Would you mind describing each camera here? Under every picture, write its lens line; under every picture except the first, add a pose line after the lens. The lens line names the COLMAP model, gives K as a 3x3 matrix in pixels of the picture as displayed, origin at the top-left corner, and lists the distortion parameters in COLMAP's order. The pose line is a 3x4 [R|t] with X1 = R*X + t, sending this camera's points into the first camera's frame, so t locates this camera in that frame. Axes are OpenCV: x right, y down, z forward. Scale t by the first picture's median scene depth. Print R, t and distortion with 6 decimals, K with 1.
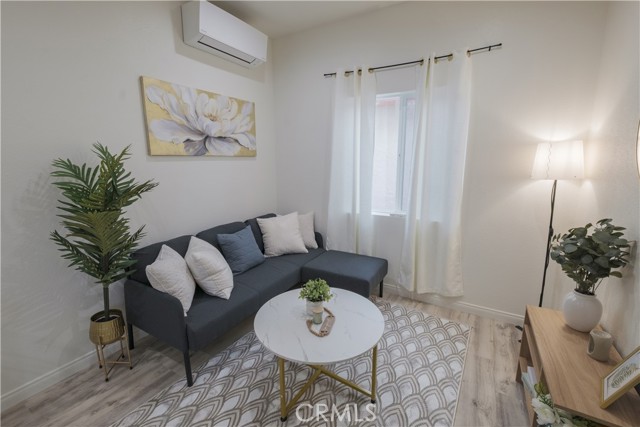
lens RADIAL K [[279.4, 0, 314.1], [0, 279.4, 205.8], [0, 0, 1]] dist [0.003759, -0.000167]
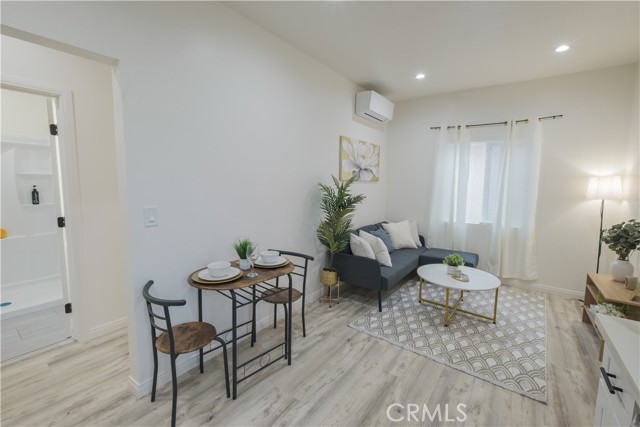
lens RADIAL K [[279.4, 0, 315.7], [0, 279.4, 206.9], [0, 0, 1]] dist [0.003759, -0.000167]
pose [[0.995531, 0.023648, -0.091429, -0.580207], [-0.030461, 0.996804, -0.073857, 0.107652], [0.089391, 0.076312, 0.993069, -0.680981]]
